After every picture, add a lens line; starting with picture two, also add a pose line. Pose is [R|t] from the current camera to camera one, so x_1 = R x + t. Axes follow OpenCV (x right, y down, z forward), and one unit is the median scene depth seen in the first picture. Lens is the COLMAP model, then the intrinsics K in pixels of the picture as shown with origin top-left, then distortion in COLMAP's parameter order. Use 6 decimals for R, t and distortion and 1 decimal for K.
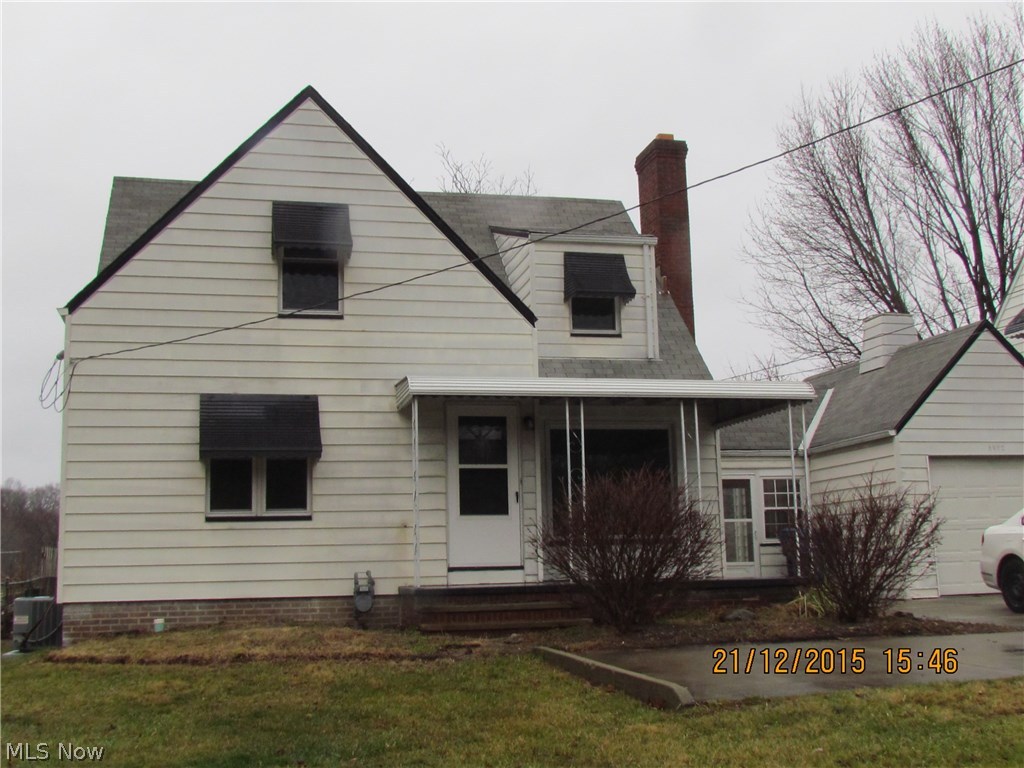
lens RADIAL K [[1236.9, 0, 512.0], [0, 1236.9, 384.0], [0, 0, 1]] dist [-0.016599, -0.000978]
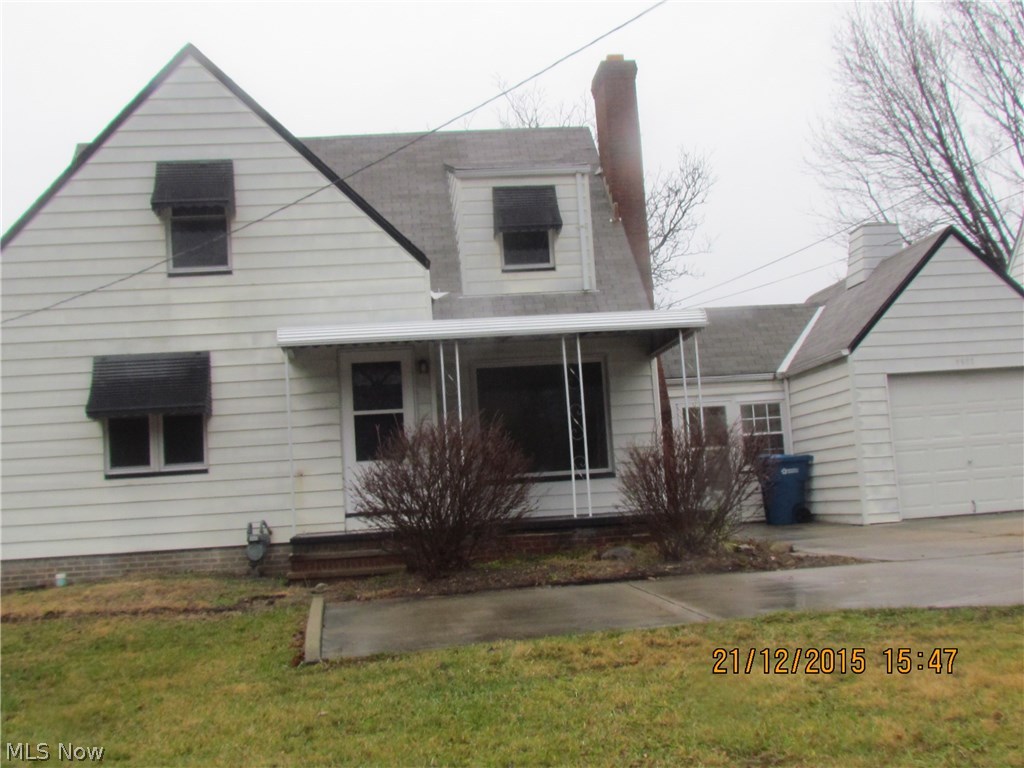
lens RADIAL K [[1236.9, 0, 512.0], [0, 1236.9, 384.0], [0, 0, 1]] dist [-0.016599, -0.000978]
pose [[0.989228, -0.051496, -0.137025, 0.225754], [0.059540, 0.996695, 0.055270, -0.005109], [0.133726, -0.062833, 0.989024, 0.024251]]
